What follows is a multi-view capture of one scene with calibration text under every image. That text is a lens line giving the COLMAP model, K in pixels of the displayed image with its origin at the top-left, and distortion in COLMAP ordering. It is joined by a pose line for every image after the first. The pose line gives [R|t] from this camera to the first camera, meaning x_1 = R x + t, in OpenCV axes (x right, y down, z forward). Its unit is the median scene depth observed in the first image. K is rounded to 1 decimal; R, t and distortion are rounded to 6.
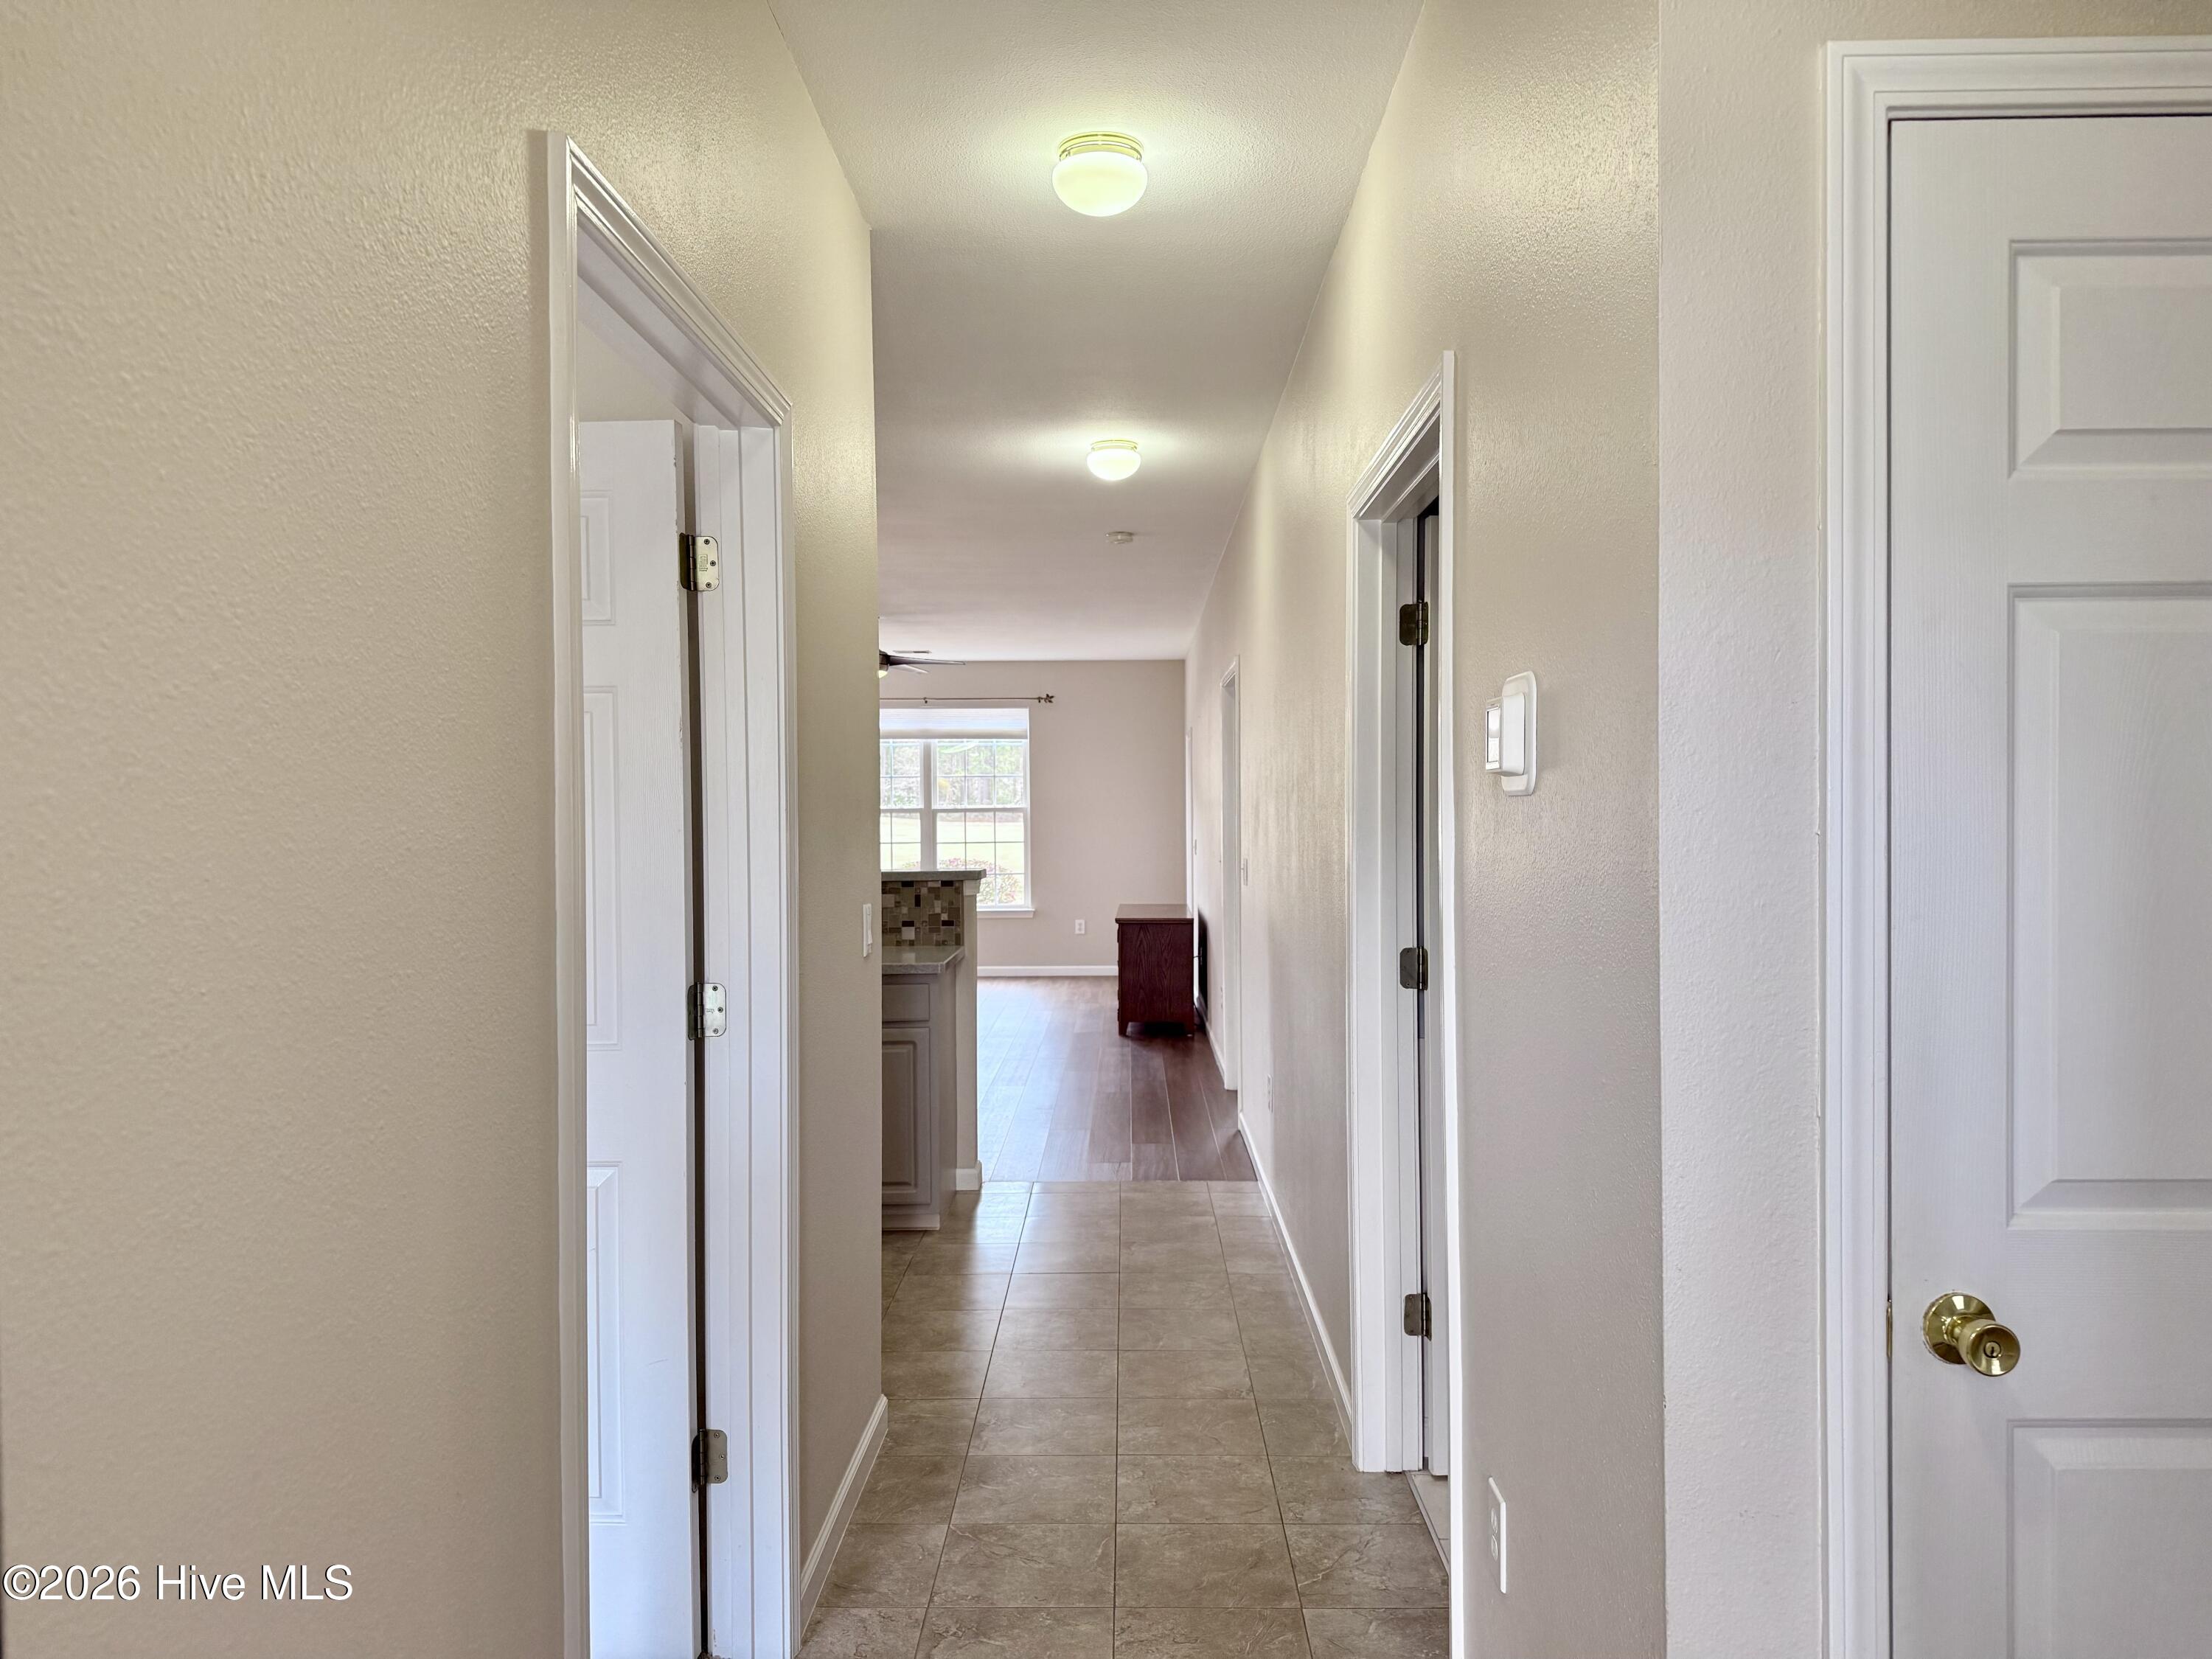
lens RADIAL K [[1575.3, 0, 1100.1], [0, 1575.3, 844.1], [0, 0, 1]] dist [0.108352, -0.153236]
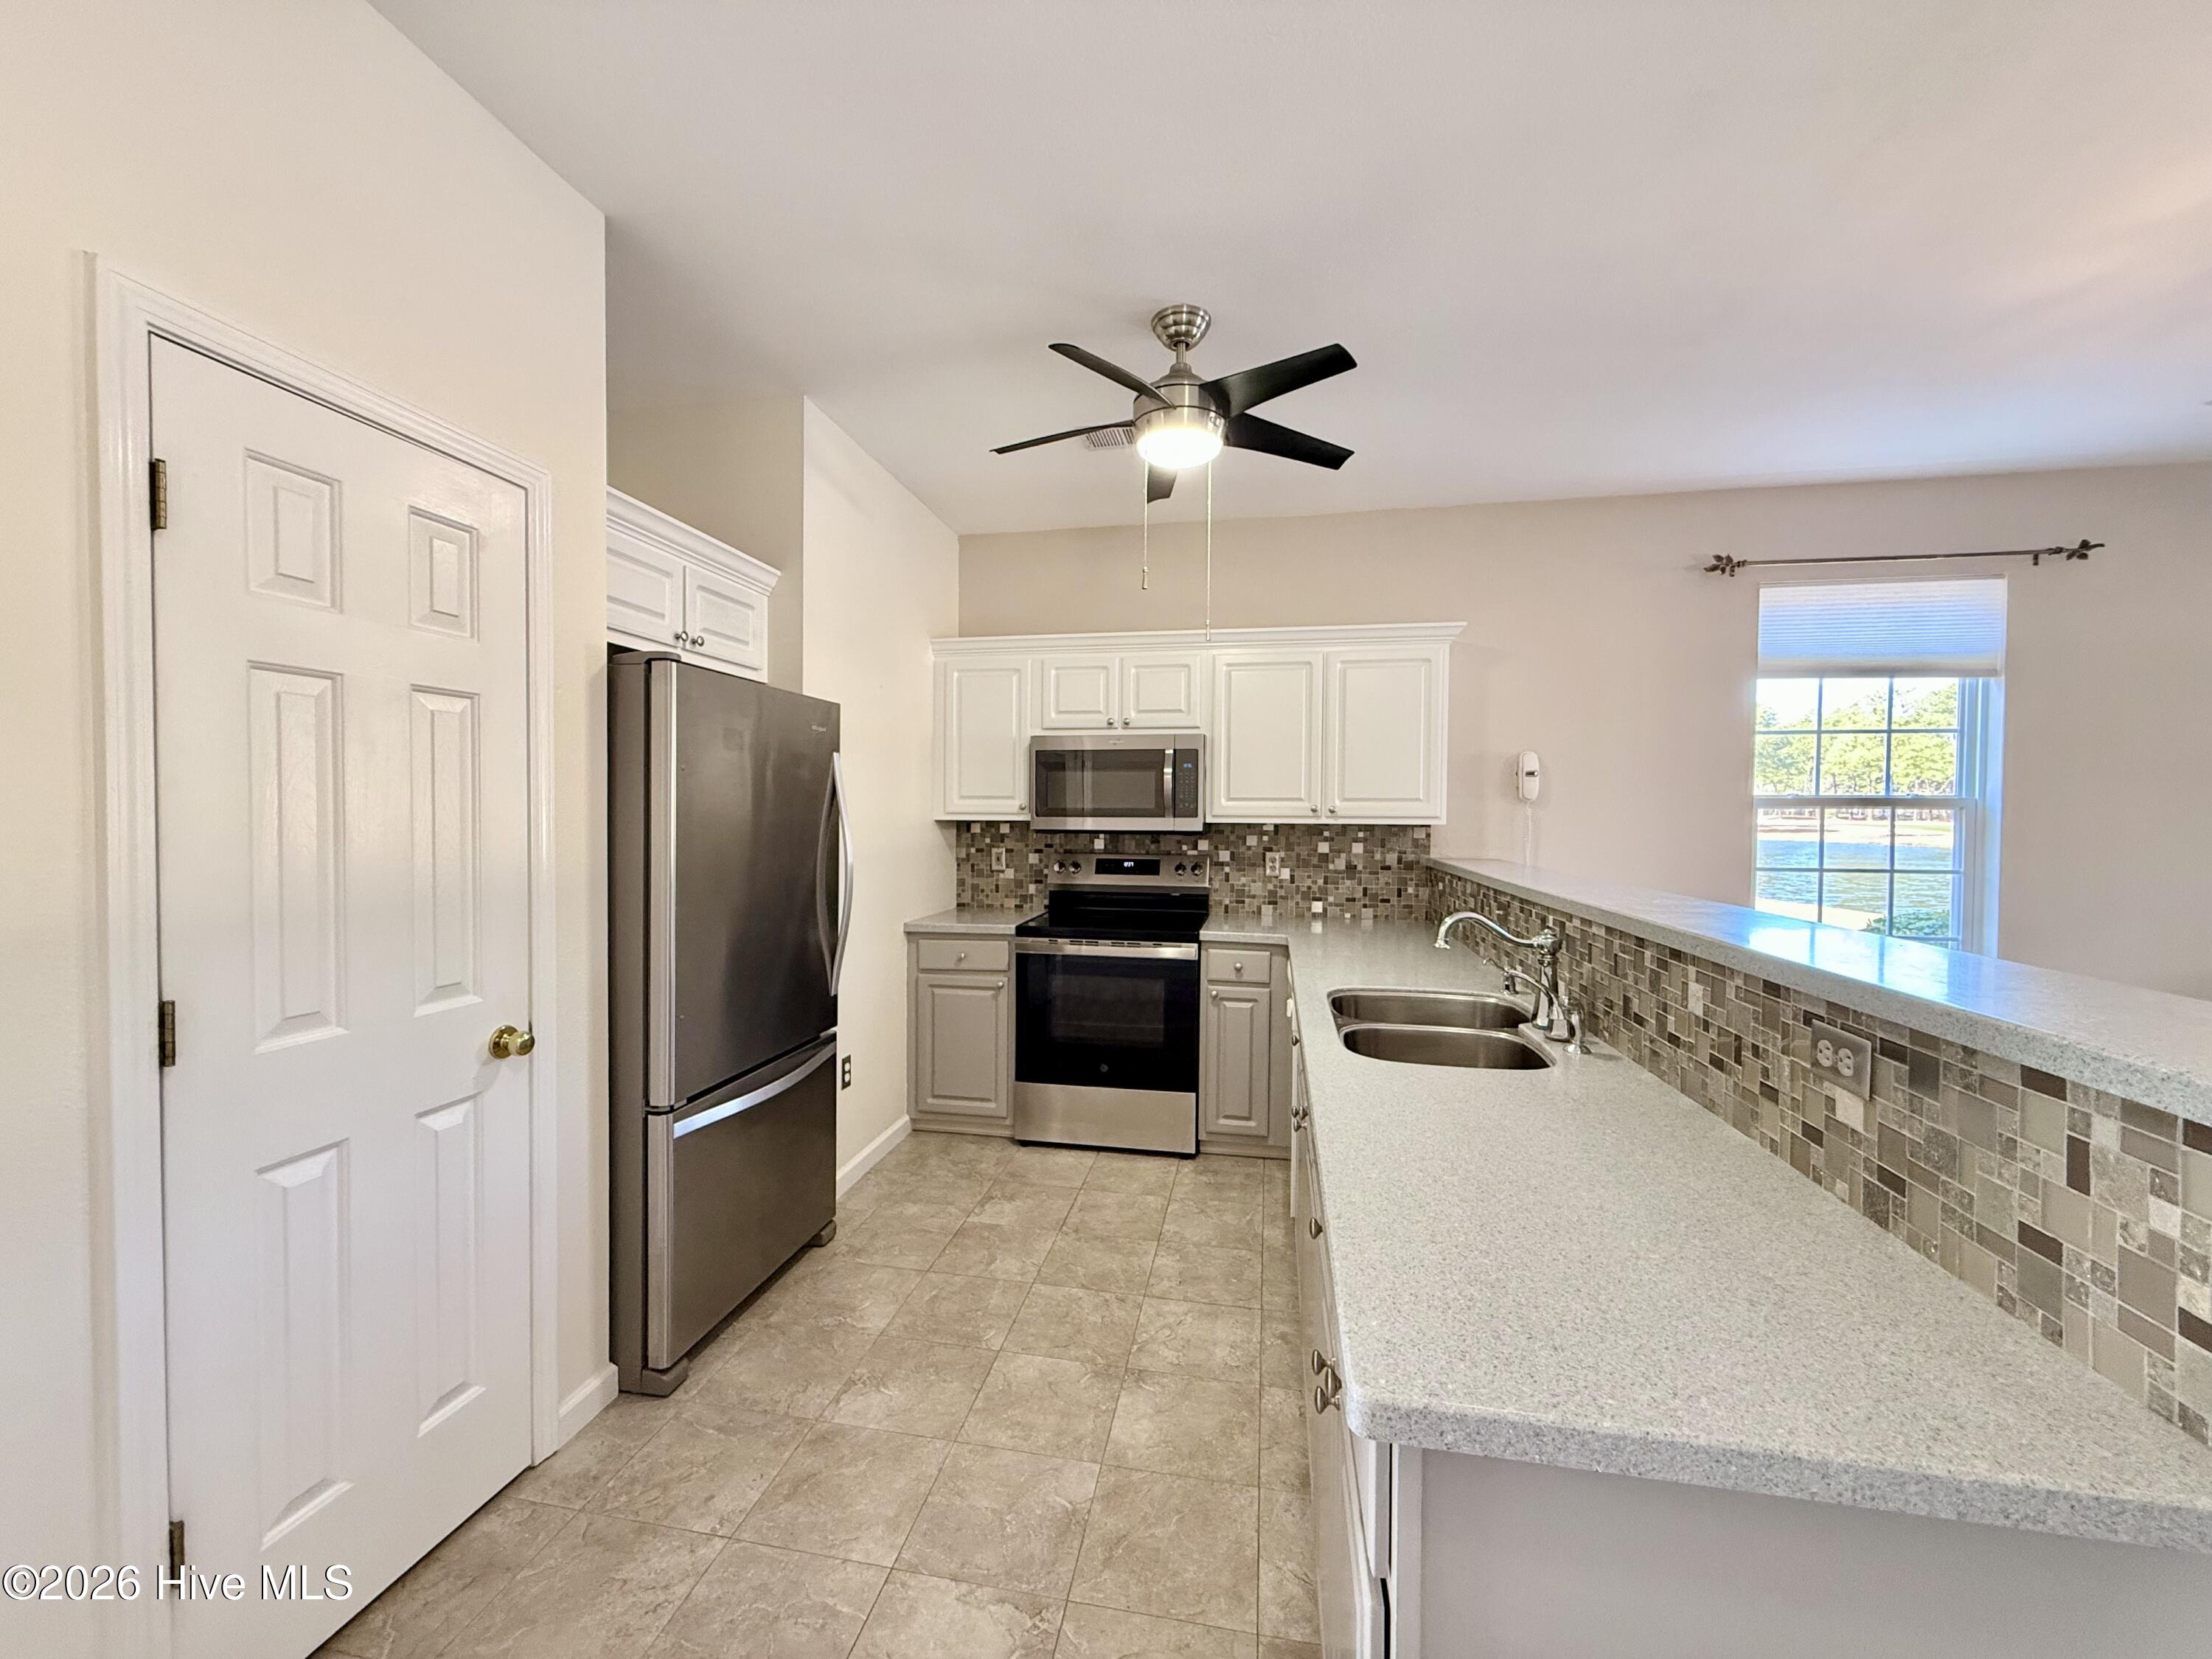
lens RADIAL K [[878.1, 0, 1099.4], [0, 878.1, 834.9], [0, 0, 1]] dist [-0.001149, 0.000480]
pose [[-0.176219, 0.028427, -0.983940, 0.034017], [-0.025047, 0.999130, 0.033352, -0.012907], [0.984032, 0.030522, -0.175354, 0.880394]]
